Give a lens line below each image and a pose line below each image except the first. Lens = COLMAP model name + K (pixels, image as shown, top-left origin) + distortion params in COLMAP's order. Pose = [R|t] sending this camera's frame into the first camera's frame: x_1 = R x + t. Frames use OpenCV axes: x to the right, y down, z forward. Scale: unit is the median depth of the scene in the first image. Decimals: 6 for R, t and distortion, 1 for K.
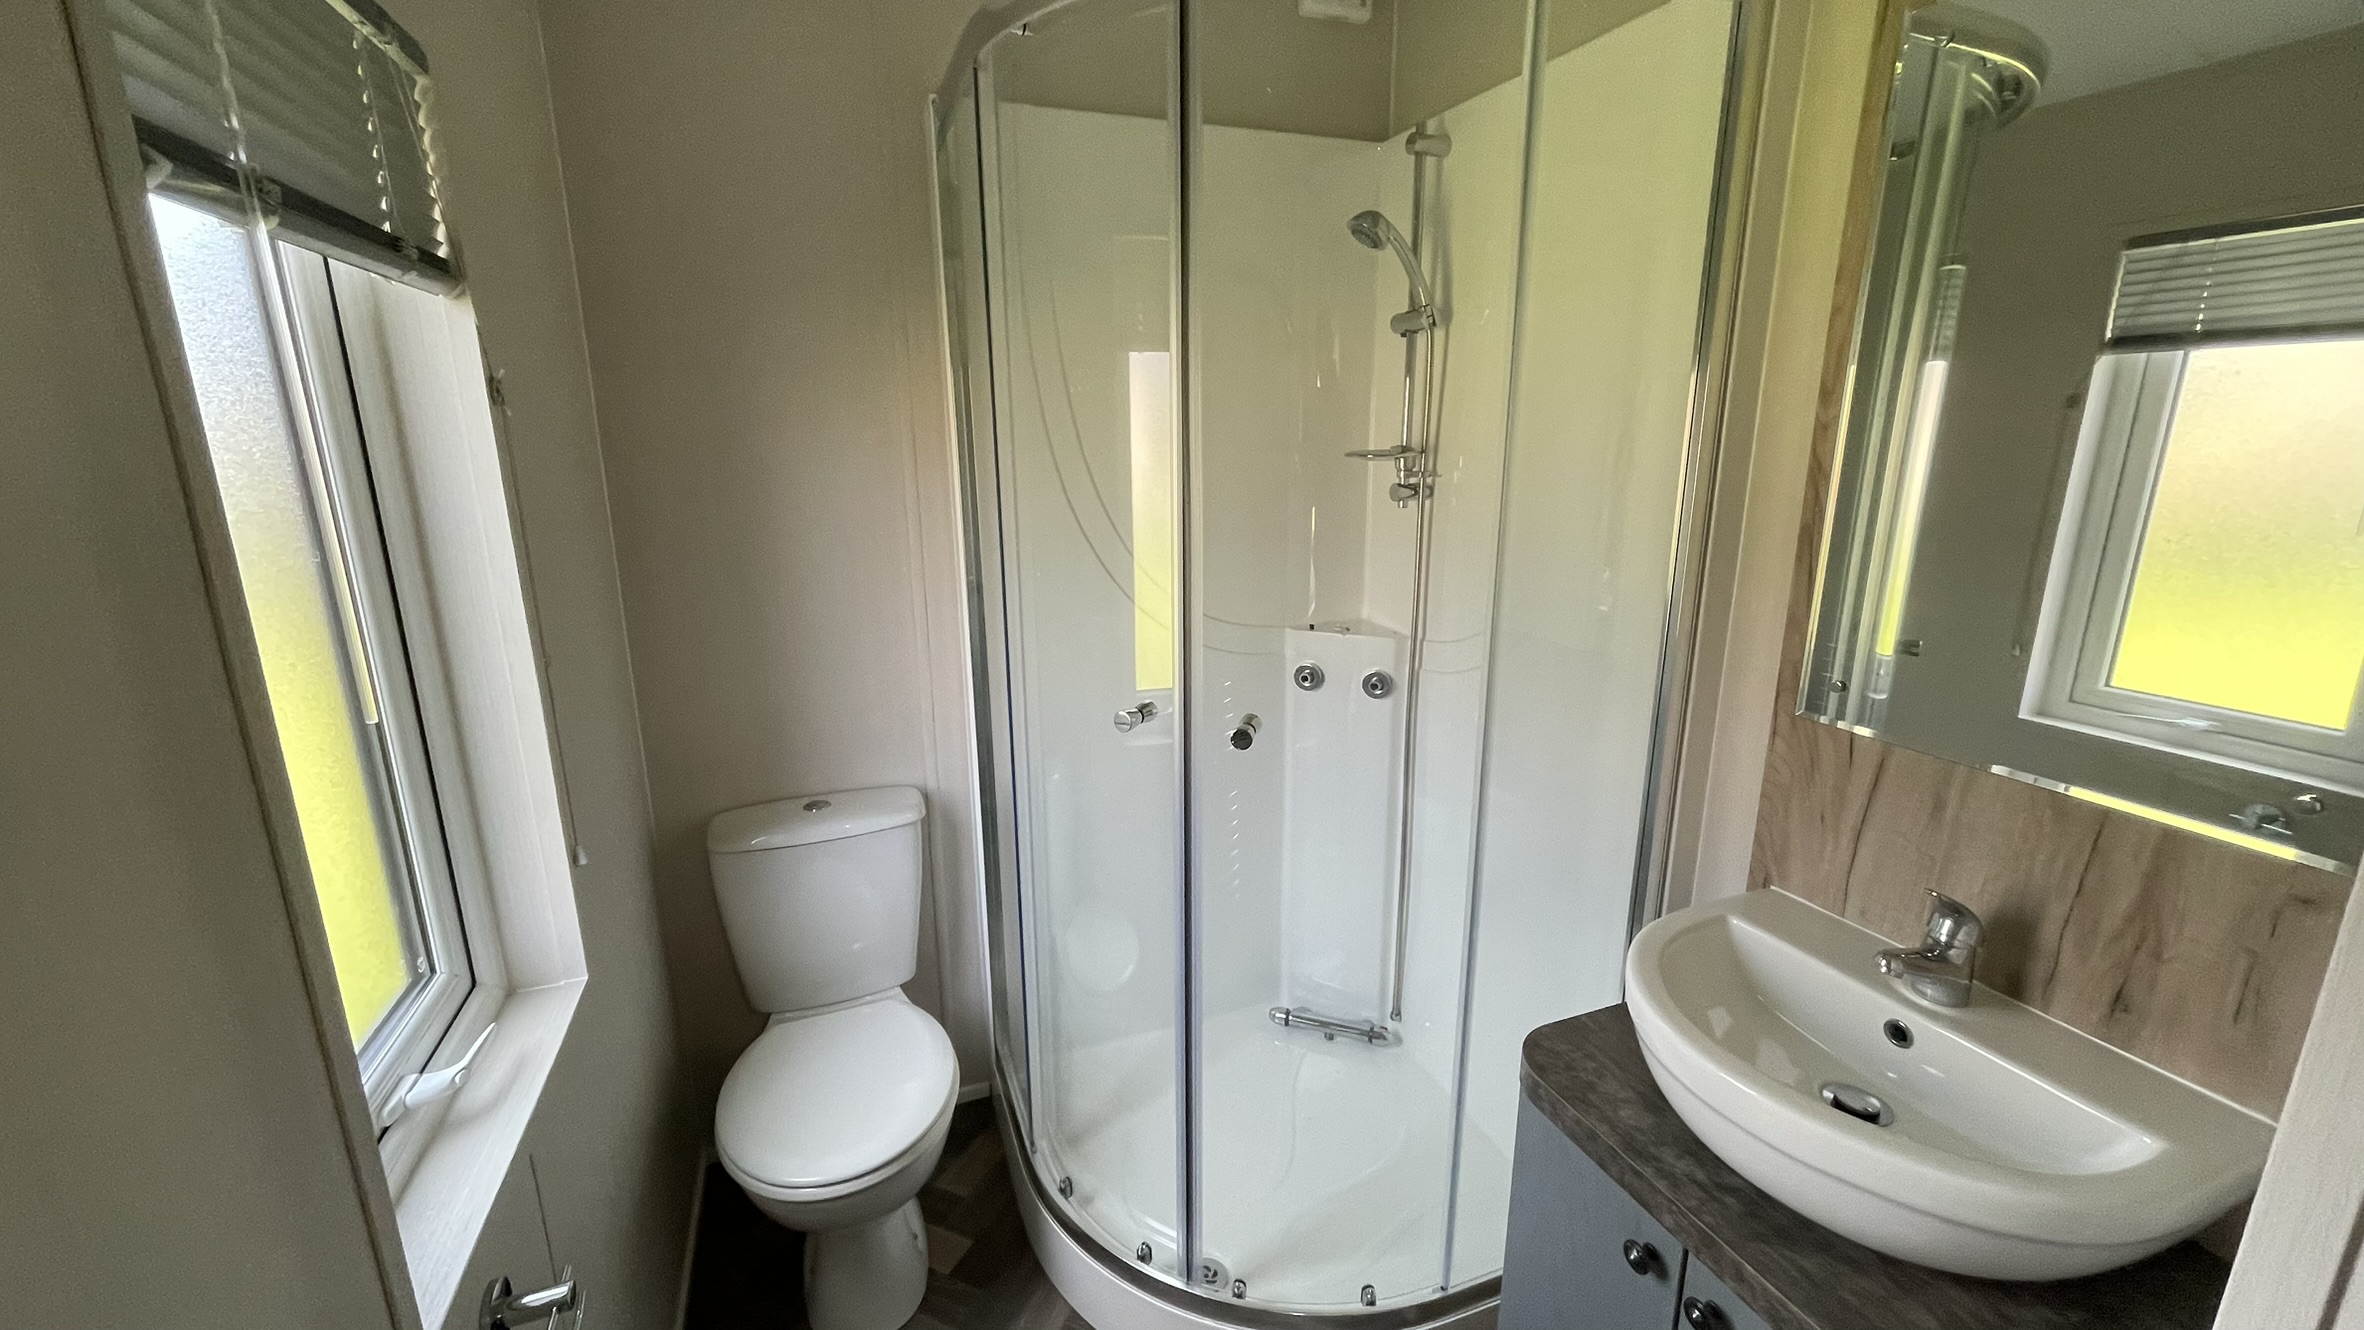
lens RADIAL K [[952.7, 0, 1182.0], [0, 952.7, 665.0], [0, 0, 1]] dist [0.003758, 0.000102]
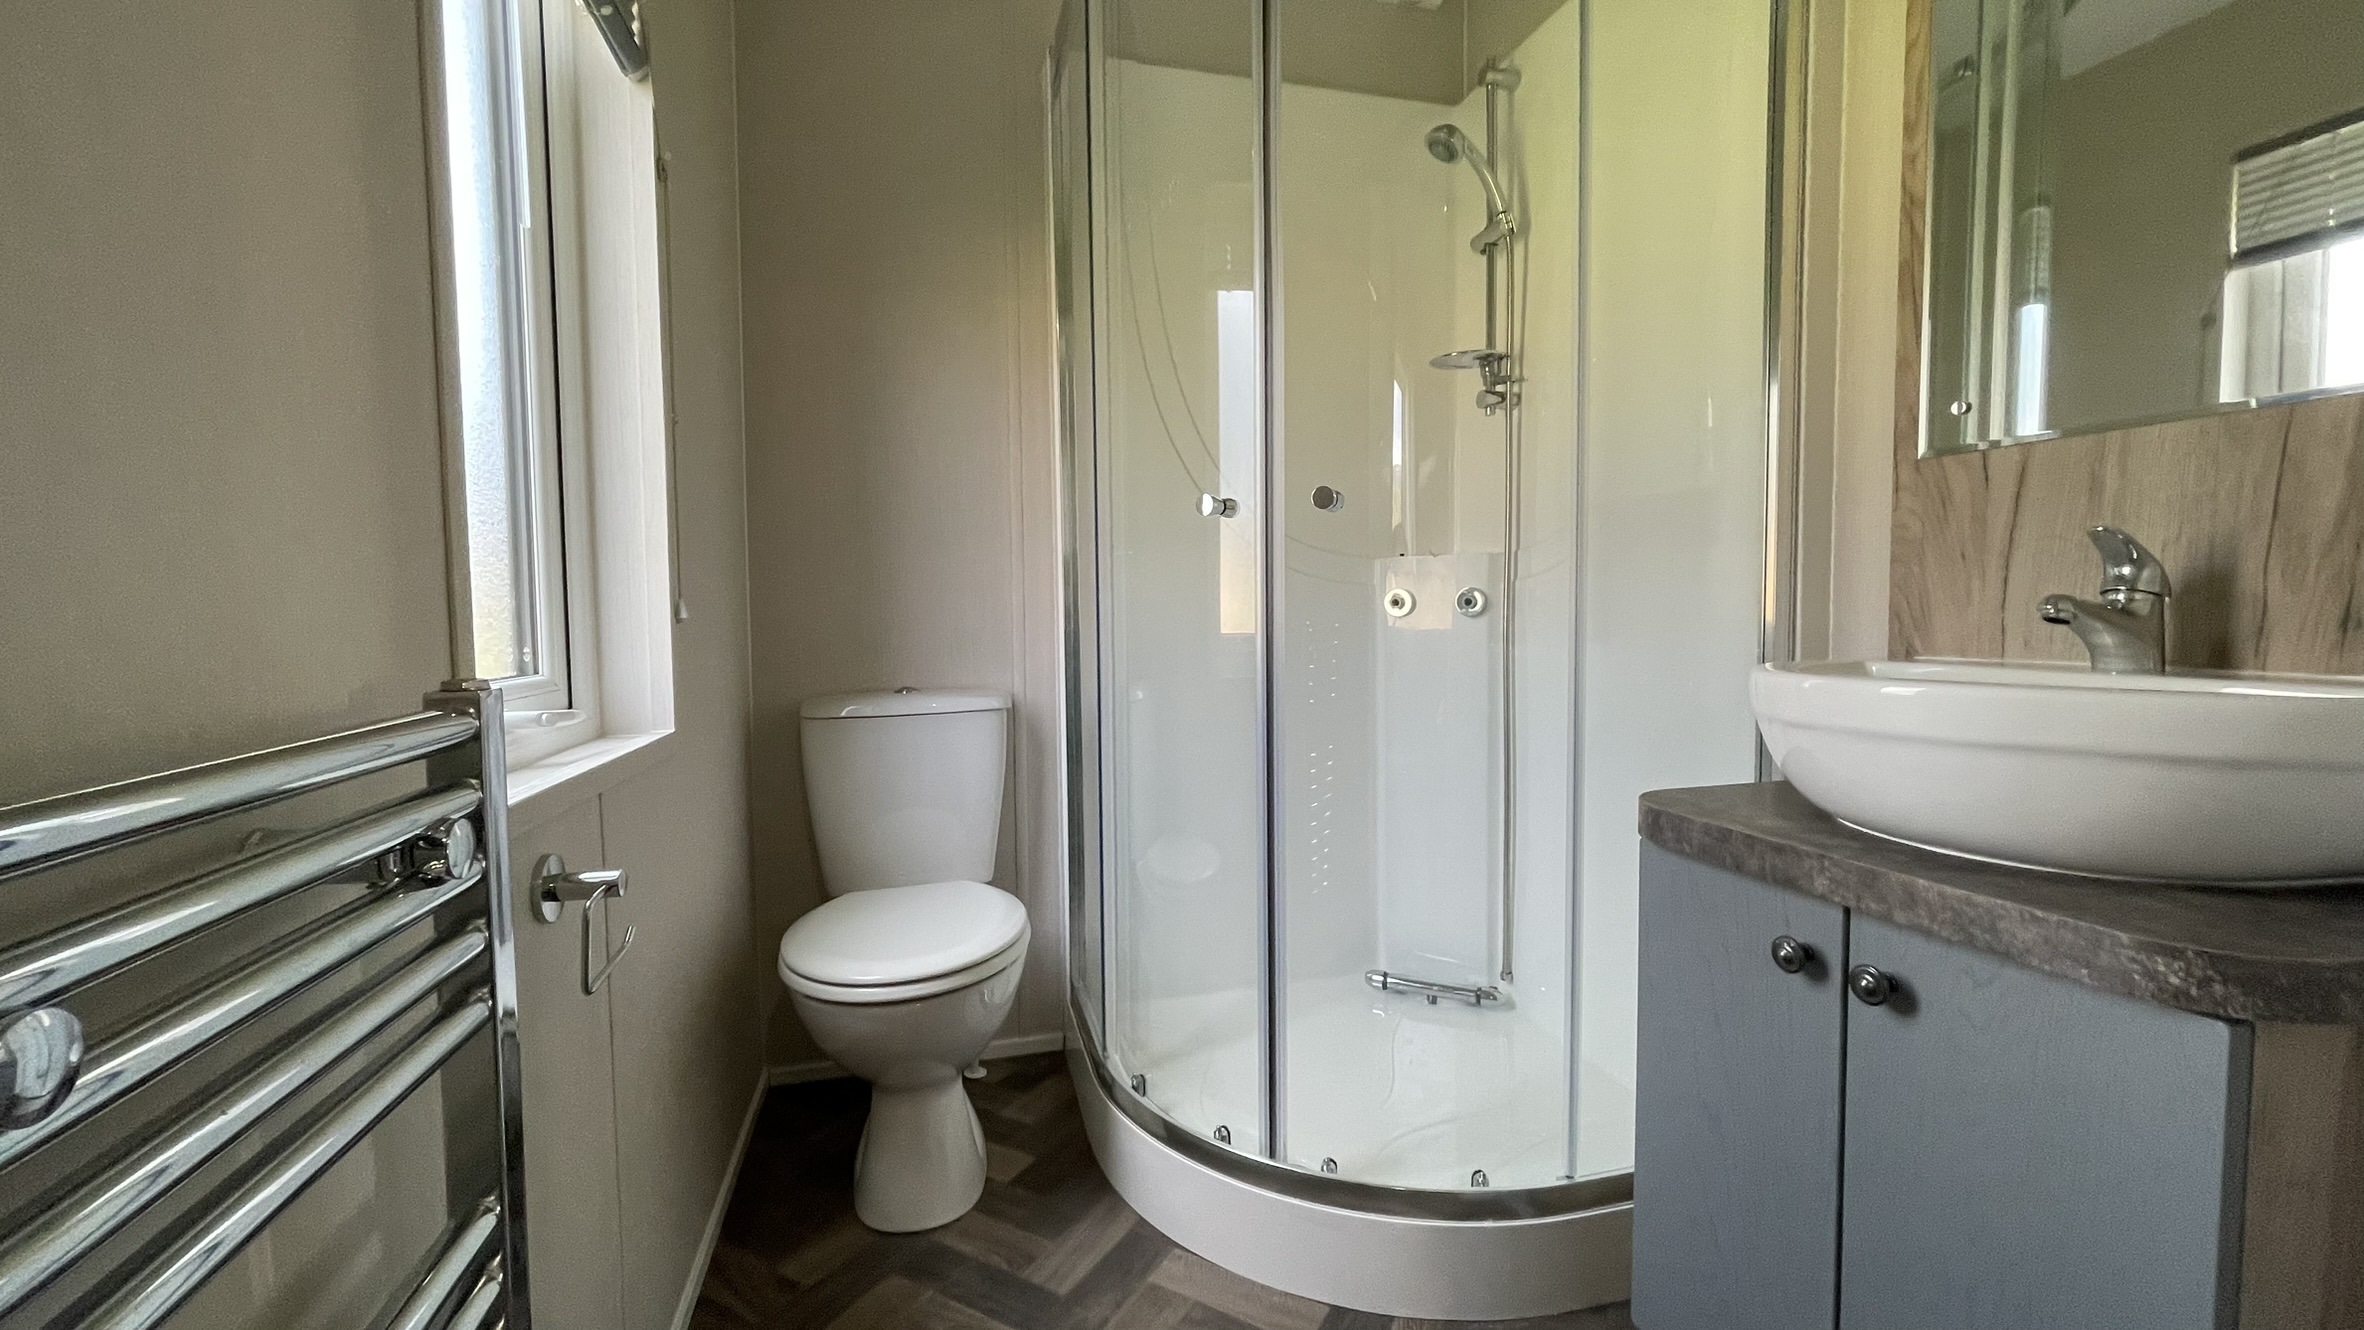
lens RADIAL K [[951.7, 0, 1182.5], [0, 951.7, 653.7], [0, 0, 1]] dist [-0.001180, 0.000337]
pose [[0.994626, 0.000927, -0.103531, 0.013397], [-0.020218, 0.982447, -0.185442, 0.287278], [0.101542, 0.186538, 0.977186, 0.033381]]
